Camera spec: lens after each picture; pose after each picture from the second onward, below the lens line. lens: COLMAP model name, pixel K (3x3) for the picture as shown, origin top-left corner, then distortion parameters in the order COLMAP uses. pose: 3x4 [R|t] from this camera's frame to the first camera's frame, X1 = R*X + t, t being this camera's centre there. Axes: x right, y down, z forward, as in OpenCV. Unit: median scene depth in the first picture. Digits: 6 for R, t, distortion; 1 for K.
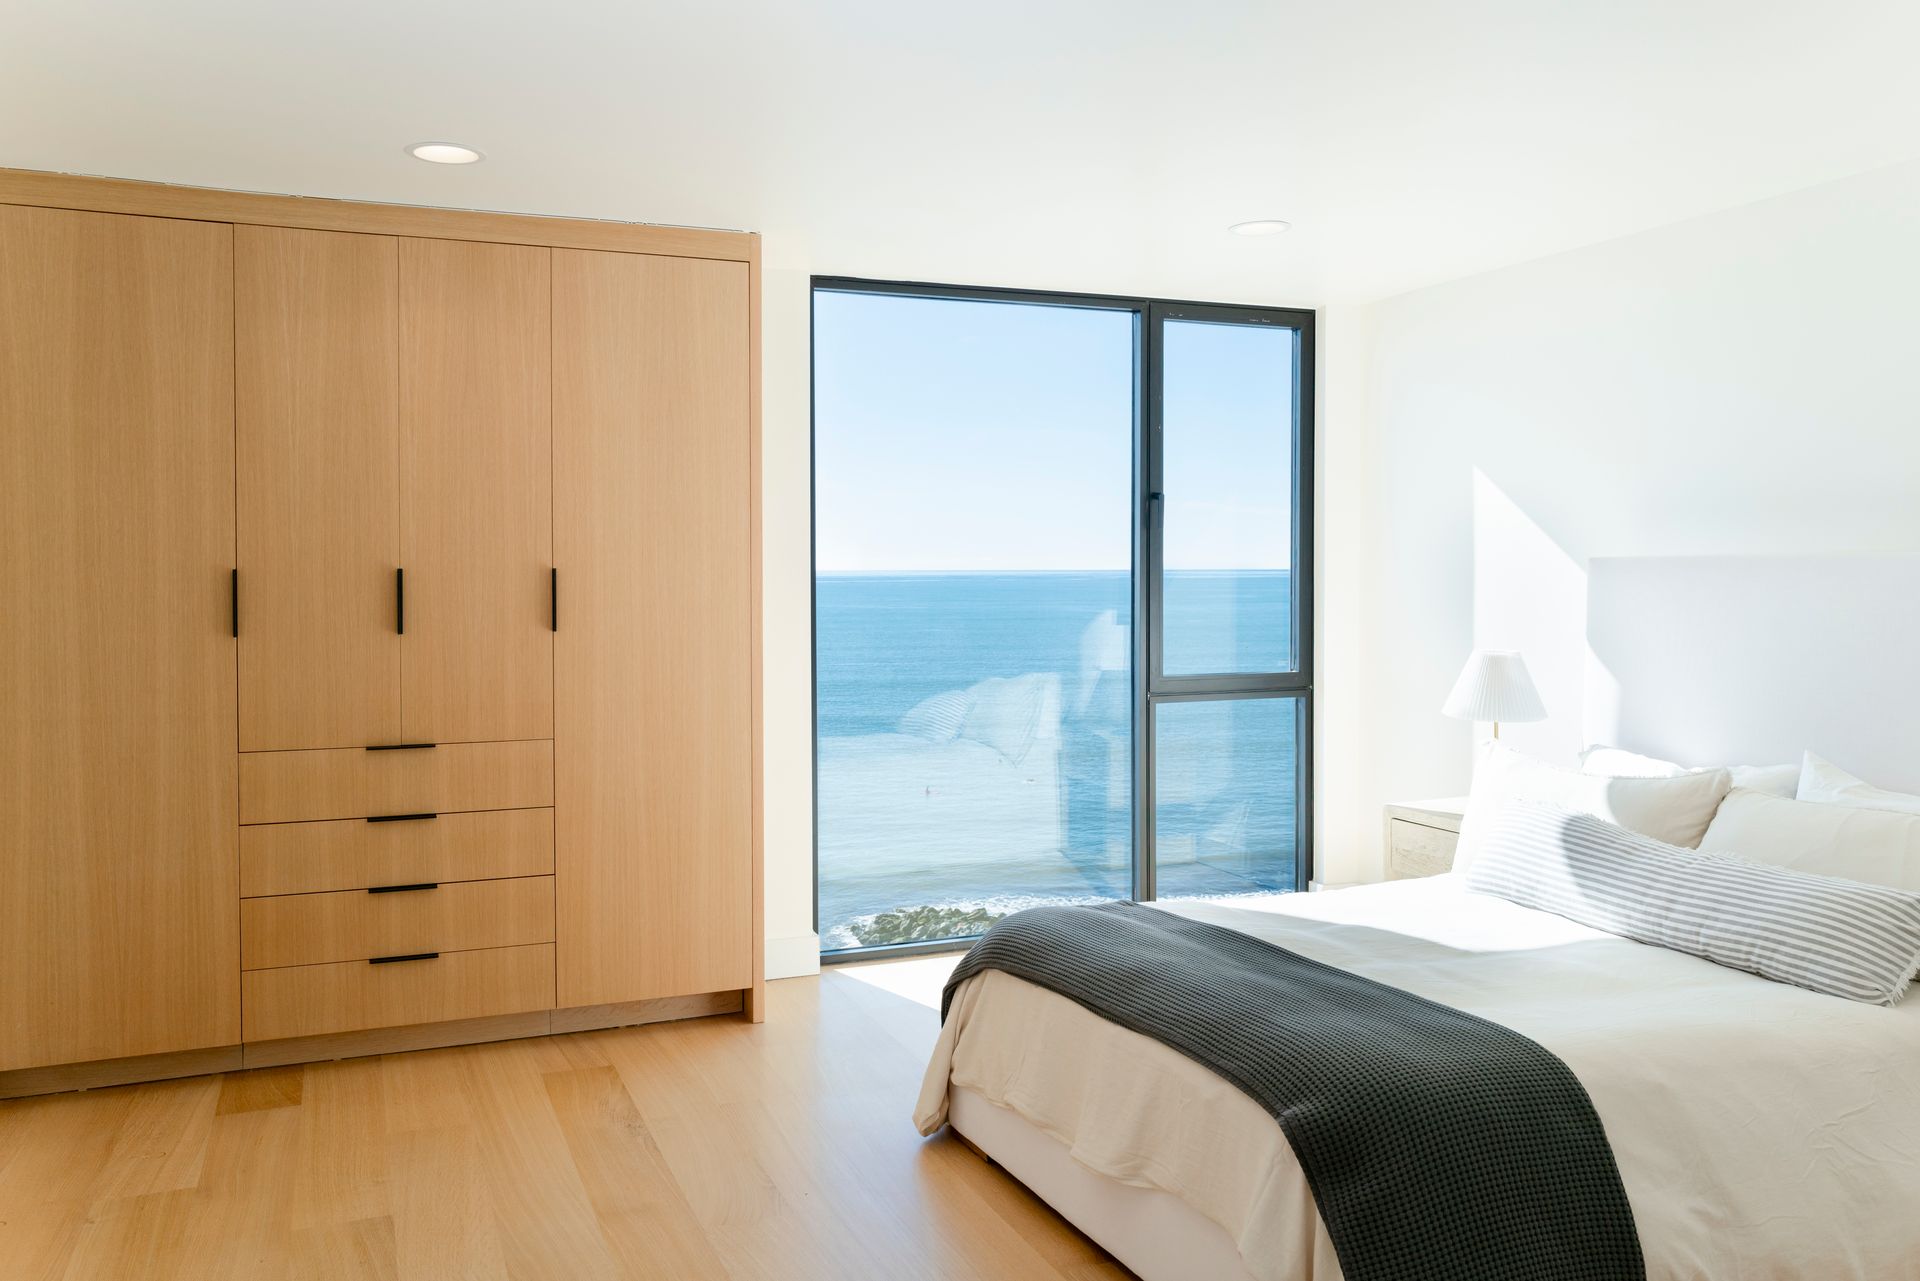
lens RADIAL K [[1527.0, 0, 1006.6], [0, 1527.0, 630.0], [0, 0, 1]] dist [-0.008738, 0.001696]
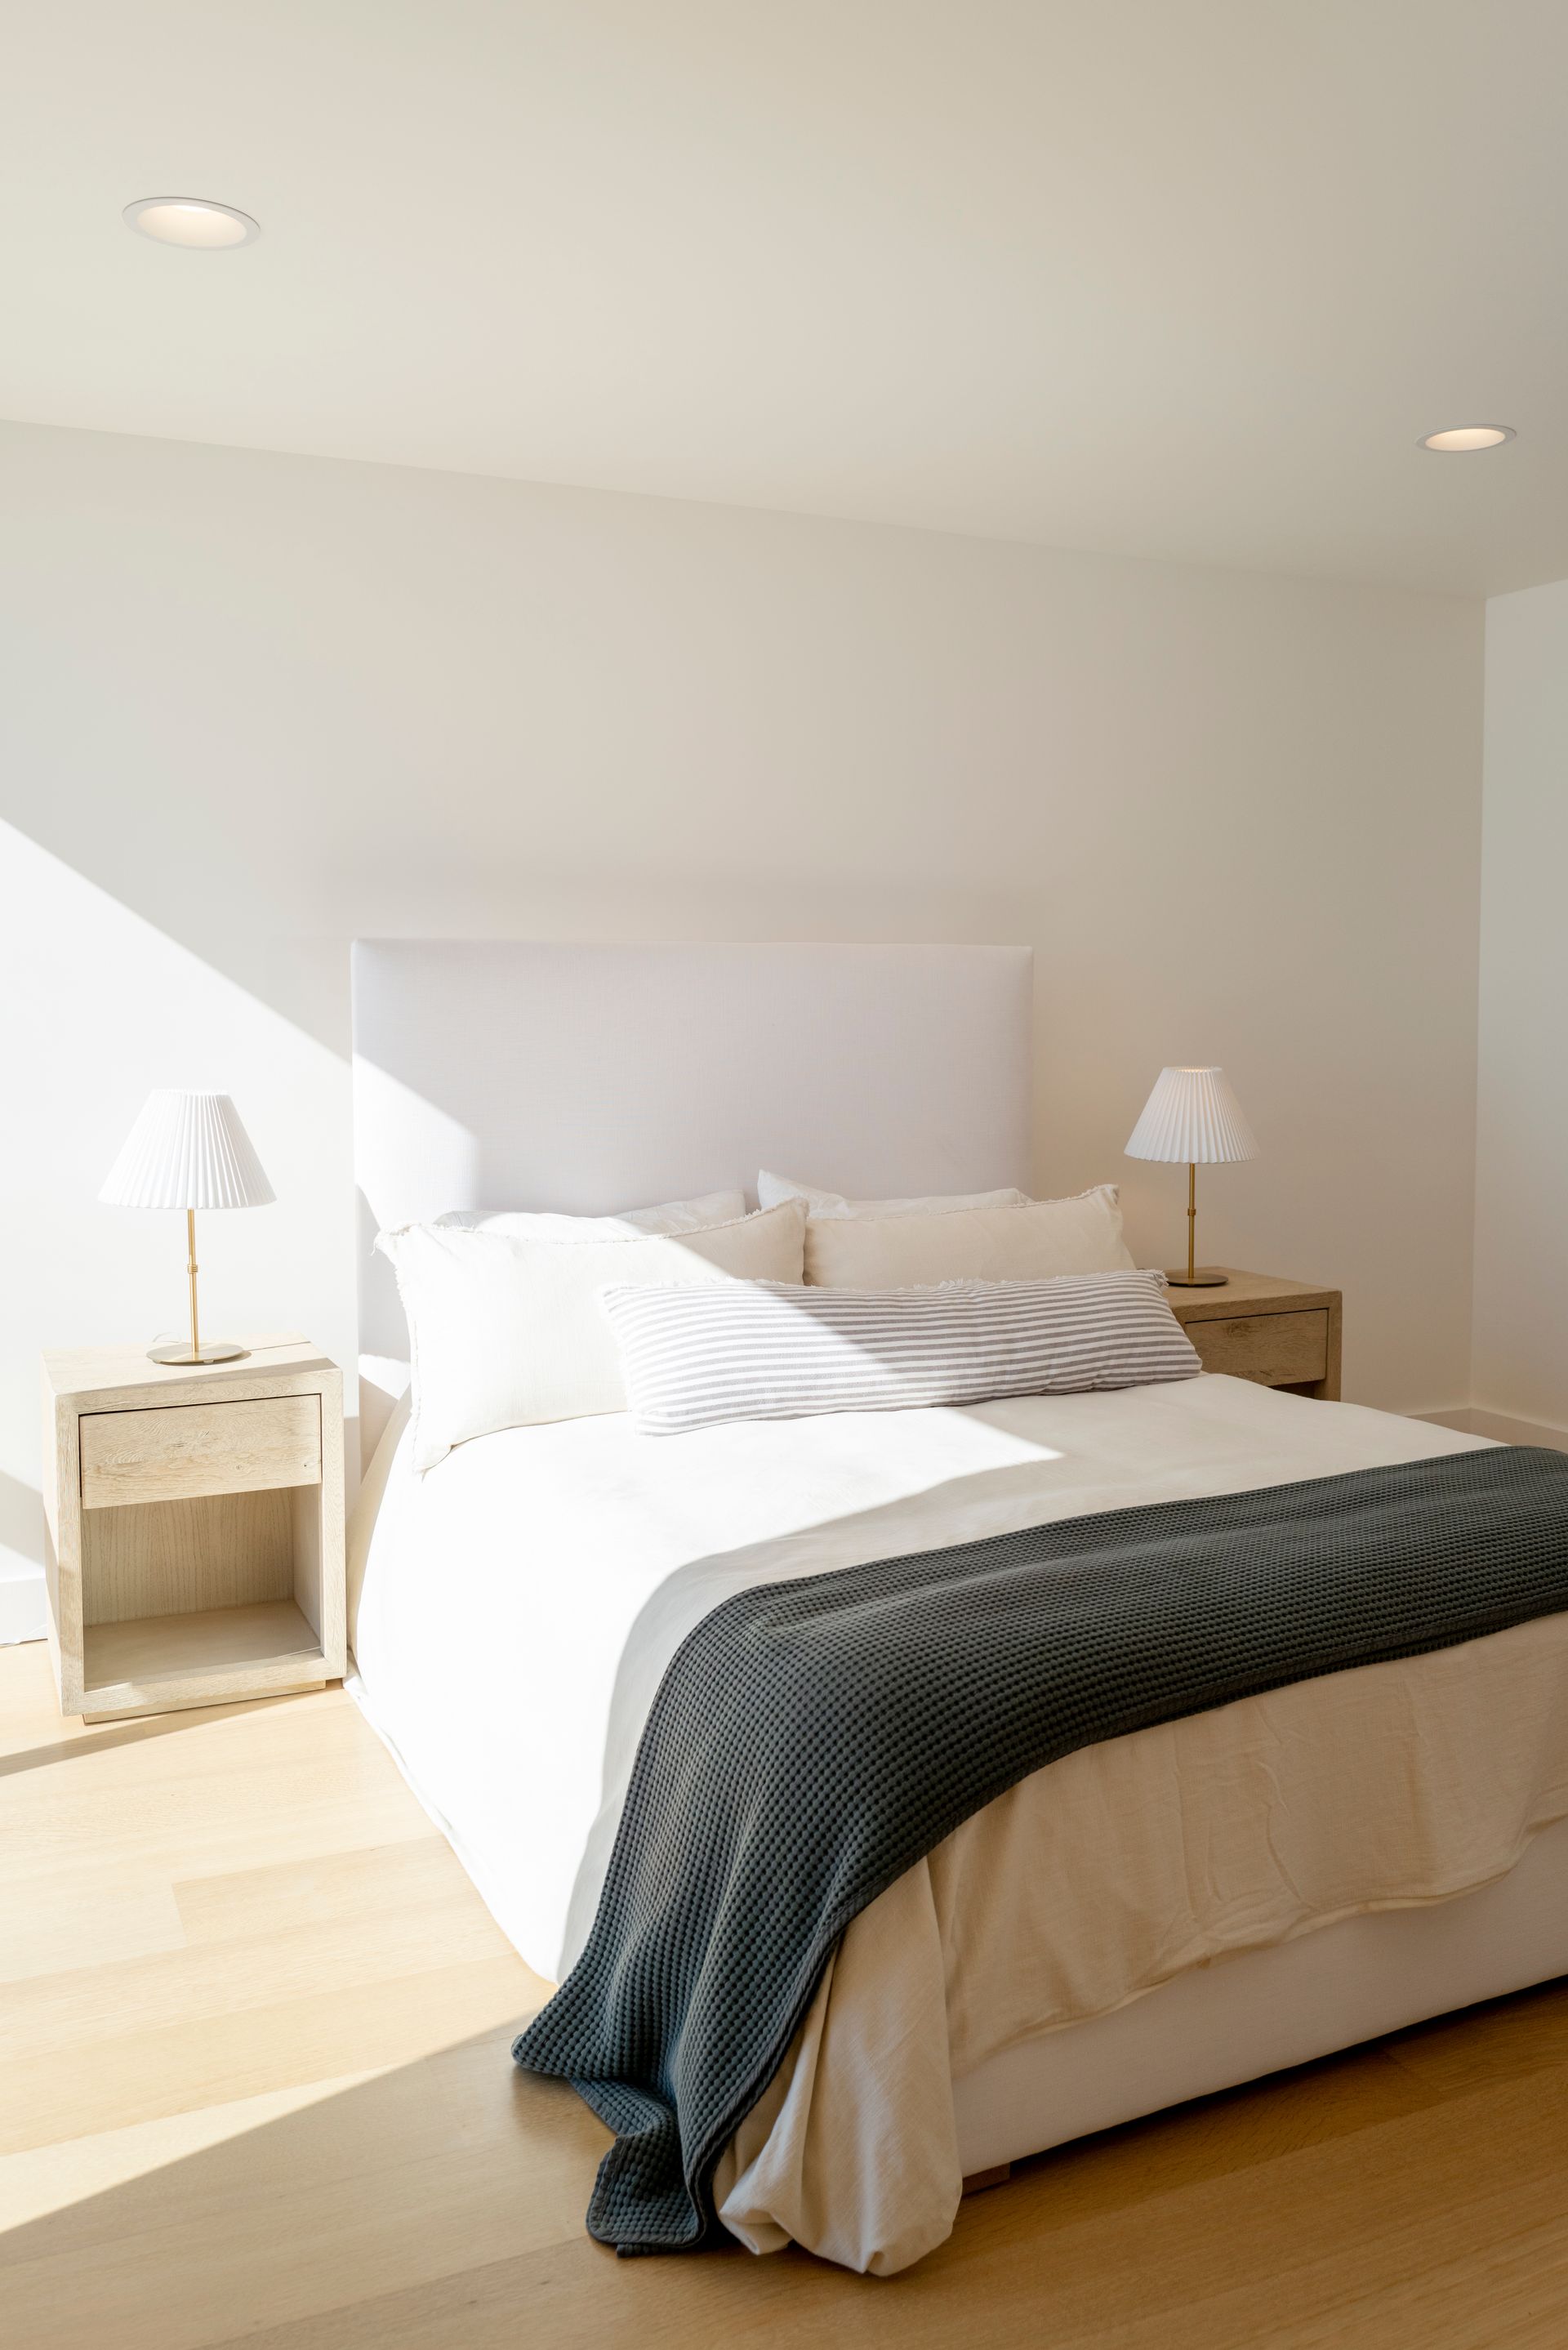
lens RADIAL K [[1868.8, 0, 823.5], [0, 1868.8, 1169.4], [0, 0, 1]] dist [-0.008738, 0.001696]
pose [[-0.034197, -0.086290, 0.995683, -0.530135], [0.039620, 0.995365, 0.087624, -0.011542], [-0.998629, 0.042445, -0.030619, 1.017797]]
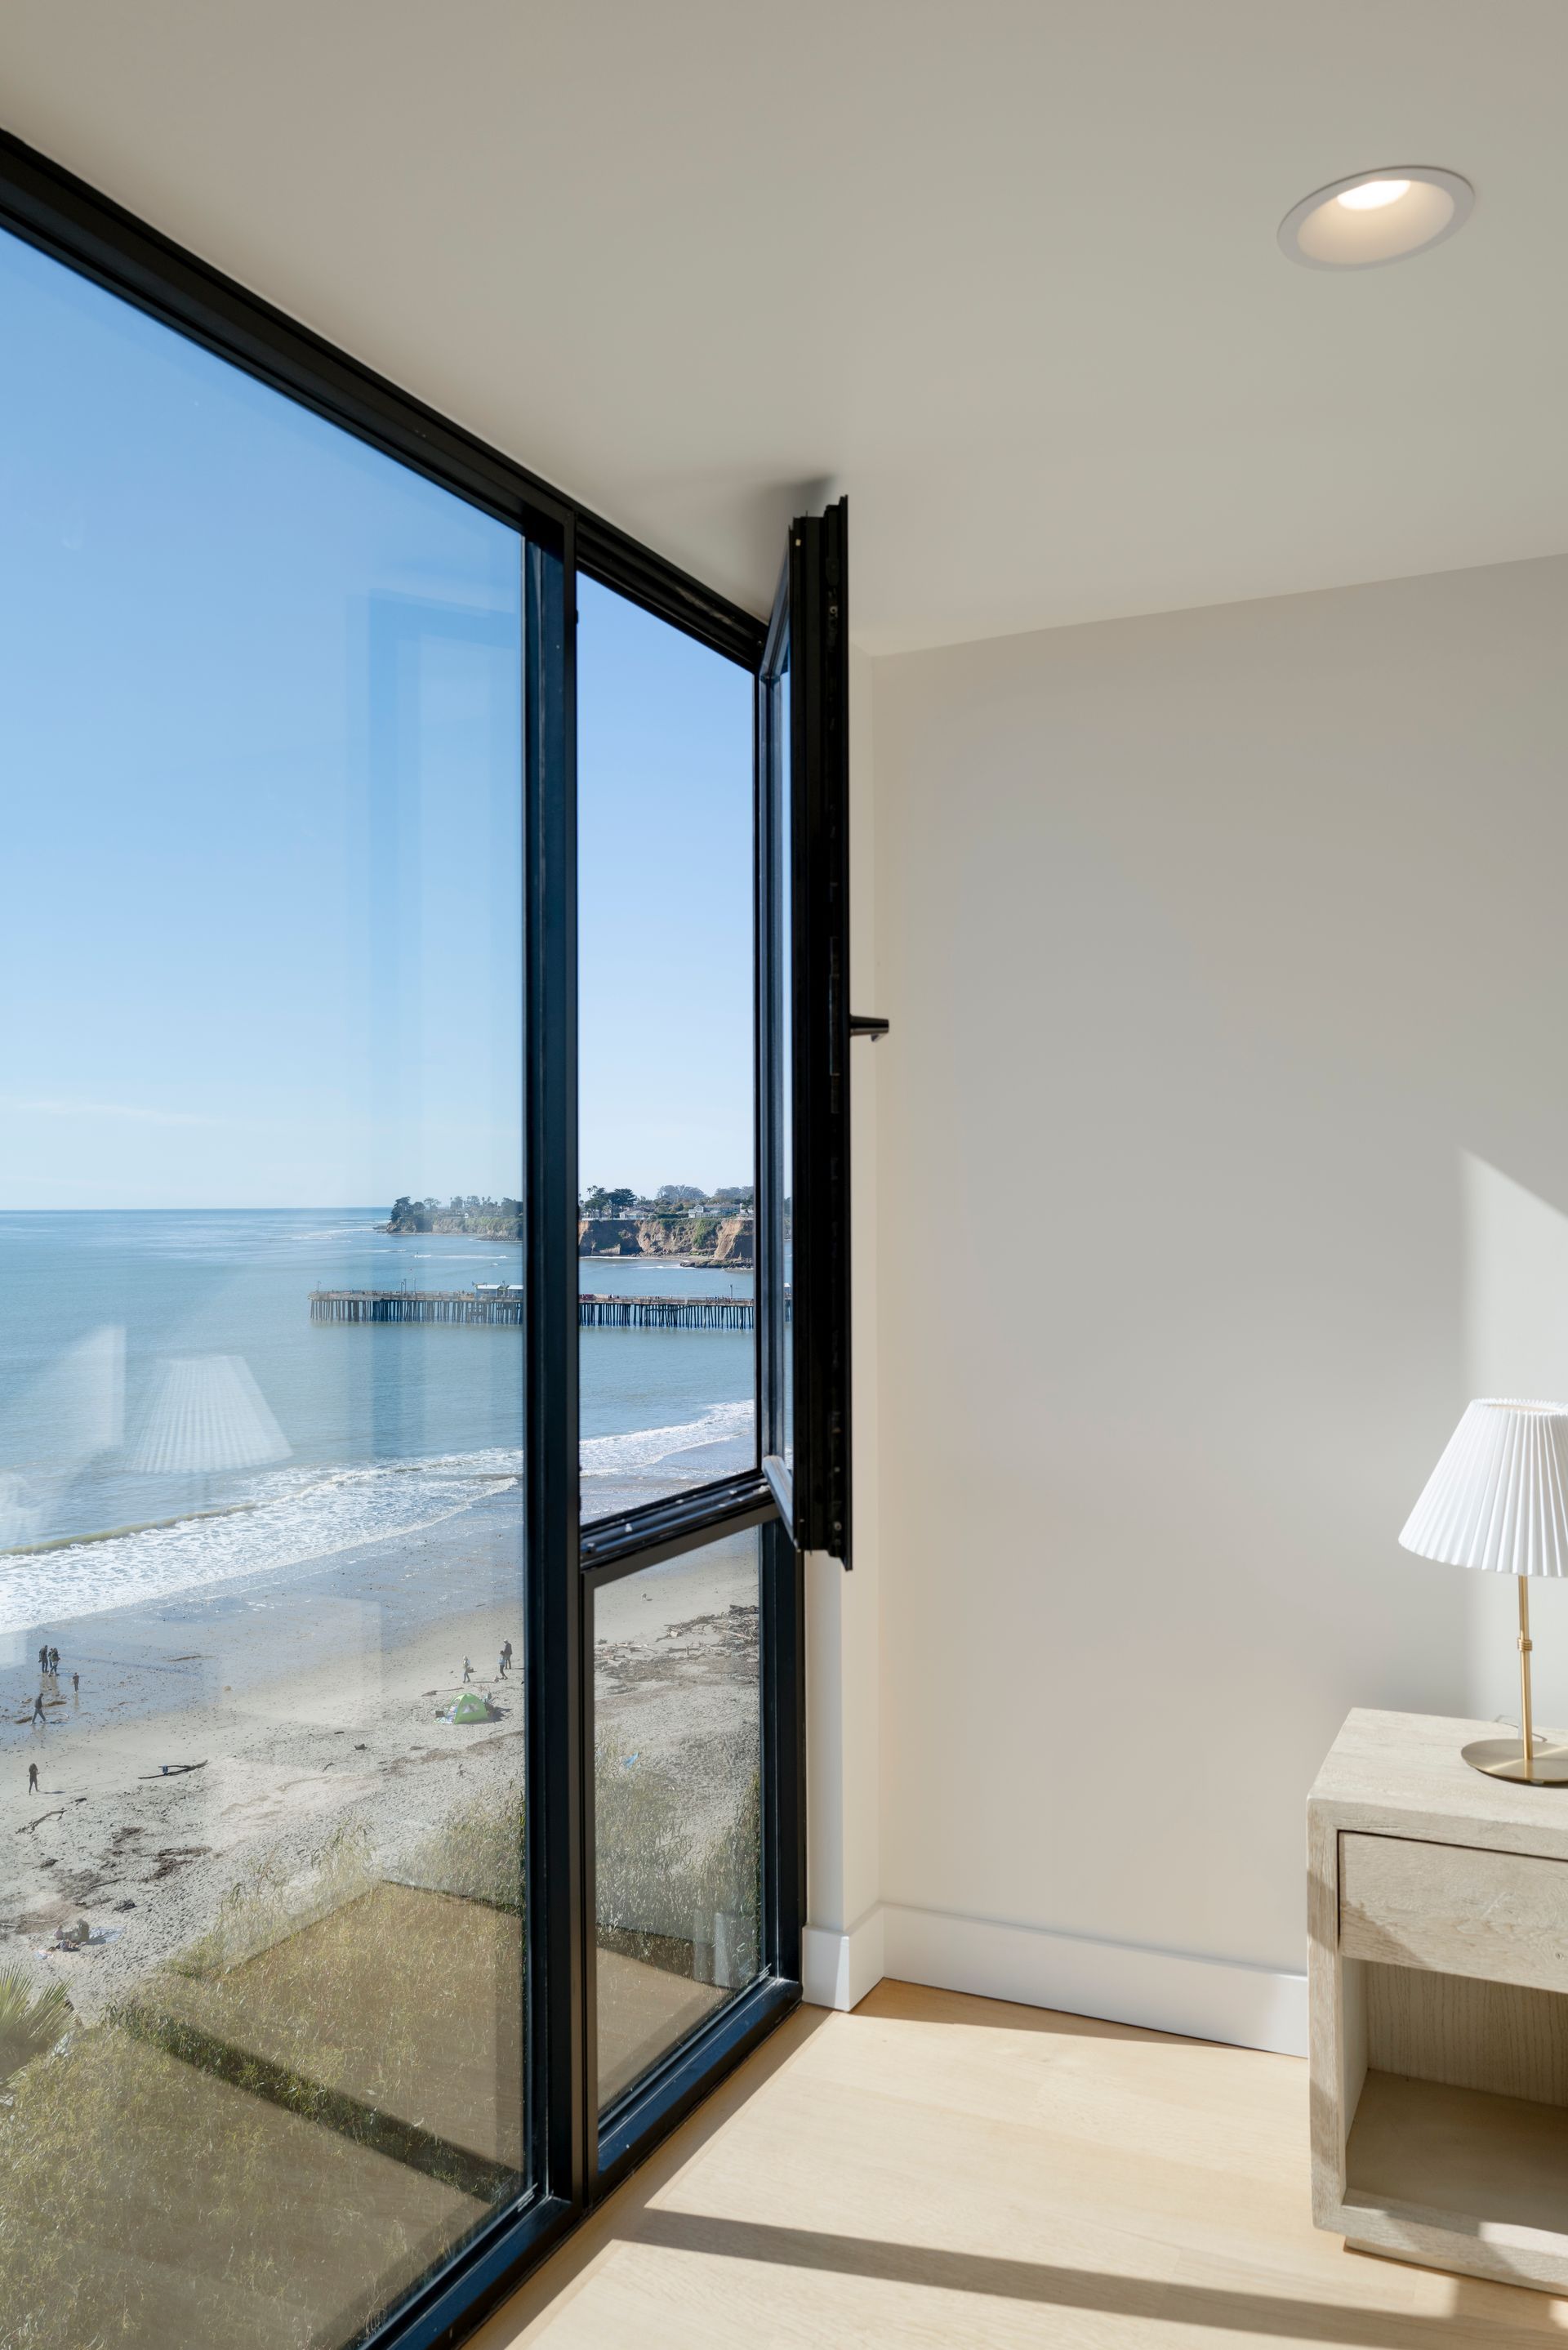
lens RADIAL K [[1749.9, 0, 783.6], [0, 1749.9, 1169.5], [0, 0, 1]] dist [-0.042034, 0.080563]
pose [[0.757998, 0.006803, 0.652221, -0.220883], [0.034030, 0.998171, -0.049960, -0.046109], [-0.651368, 0.060065, 0.756380, 0.986995]]
